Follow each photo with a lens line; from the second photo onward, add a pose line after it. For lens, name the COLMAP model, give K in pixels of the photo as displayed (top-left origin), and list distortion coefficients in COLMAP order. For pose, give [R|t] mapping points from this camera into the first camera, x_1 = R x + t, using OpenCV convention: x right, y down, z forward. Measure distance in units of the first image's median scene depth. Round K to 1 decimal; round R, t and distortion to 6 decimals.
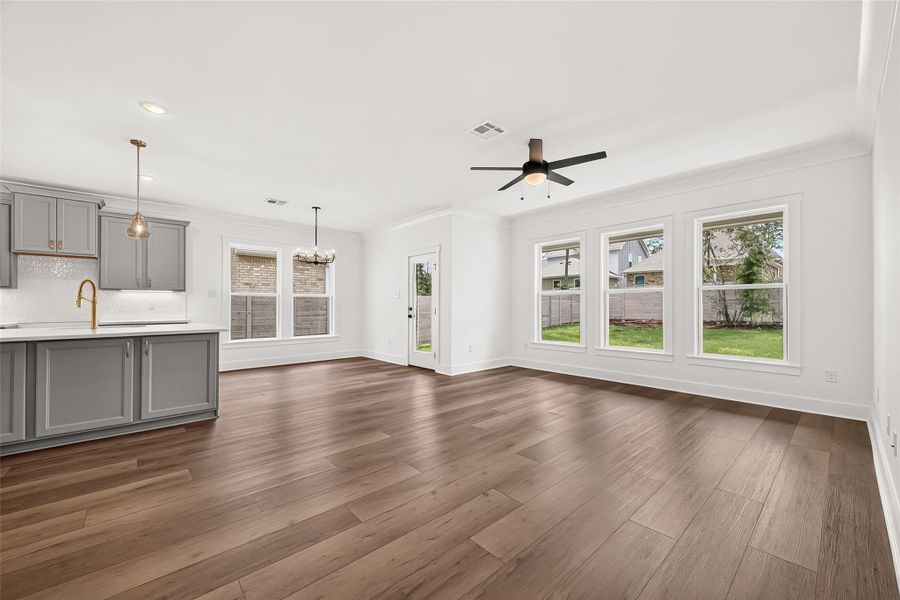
lens RADIAL K [[354.5, 0, 449.9], [0, 354.5, 305.2], [0, 0, 1]] dist [0.009843, 0.000129]
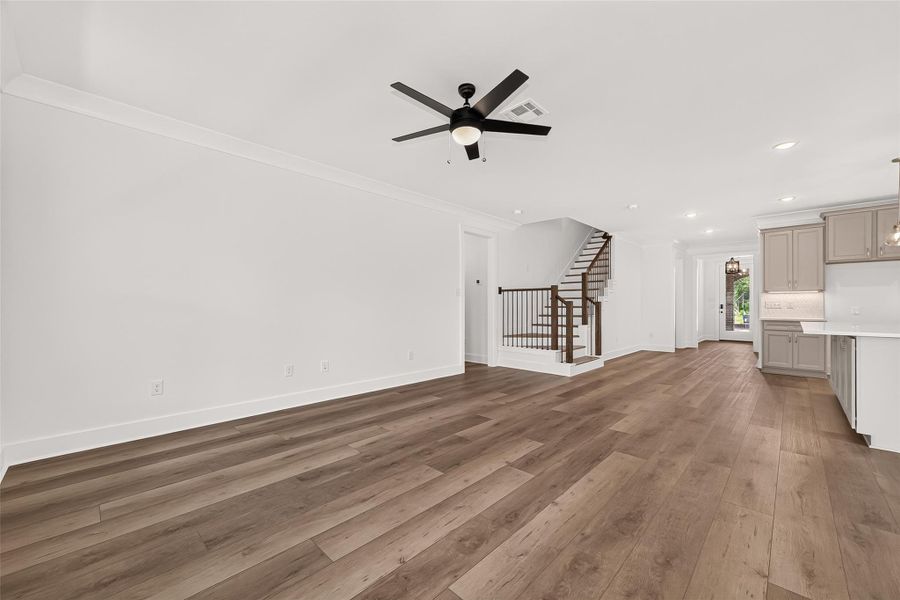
lens RADIAL K [[354.5, 0, 449.9], [0, 354.5, 305.2], [0, 0, 1]] dist [0.009843, 0.000129]
pose [[-0.996558, 0.002840, -0.082849, 0.183809], [0.003087, 0.999991, -0.002844, 0.001126], [0.082840, -0.003090, -0.996558, 0.941026]]
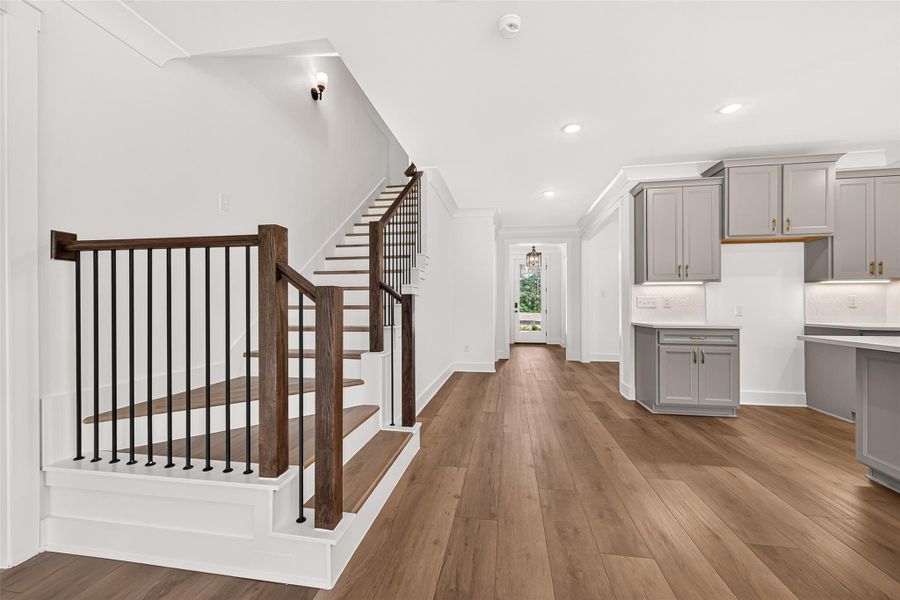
lens RADIAL K [[348.1, 0, 451.0], [0, 348.1, 303.5], [0, 0, 1]] dist [0.001348, 0.000057]
pose [[-0.777595, 0.003405, -0.628757, -0.104642], [0.006411, 0.999976, -0.002513, 0.001336], [0.628733, -0.005985, -0.777598, 0.315302]]
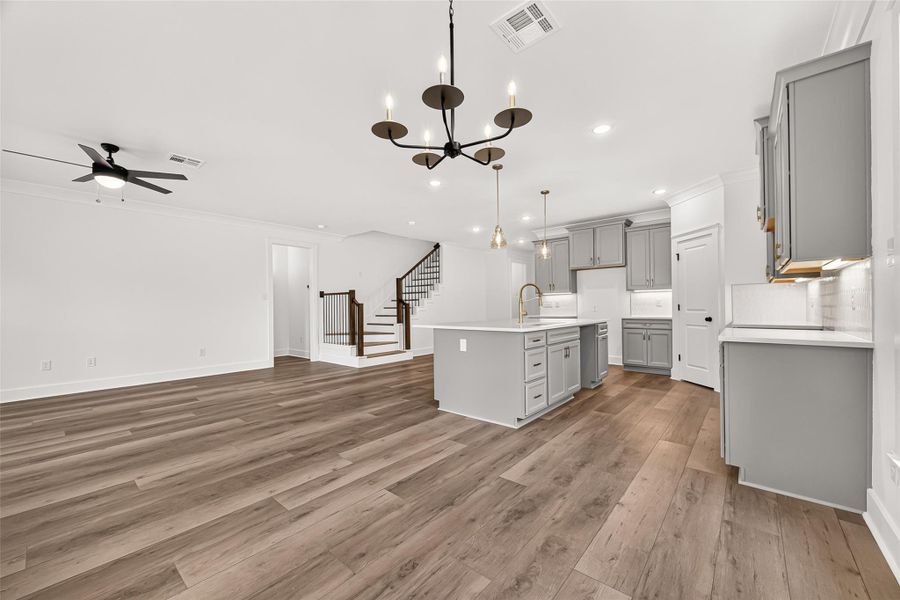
lens RADIAL K [[343.2, 0, 443.1], [0, 343.2, 316.1], [0, 0, 1]] dist [0.000370, 0.000064]
pose [[-0.991831, 0.017649, -0.126328, -0.297057], [0.014623, 0.999585, 0.024834, 0.004519], [0.126714, 0.022783, -0.991678, 1.110302]]
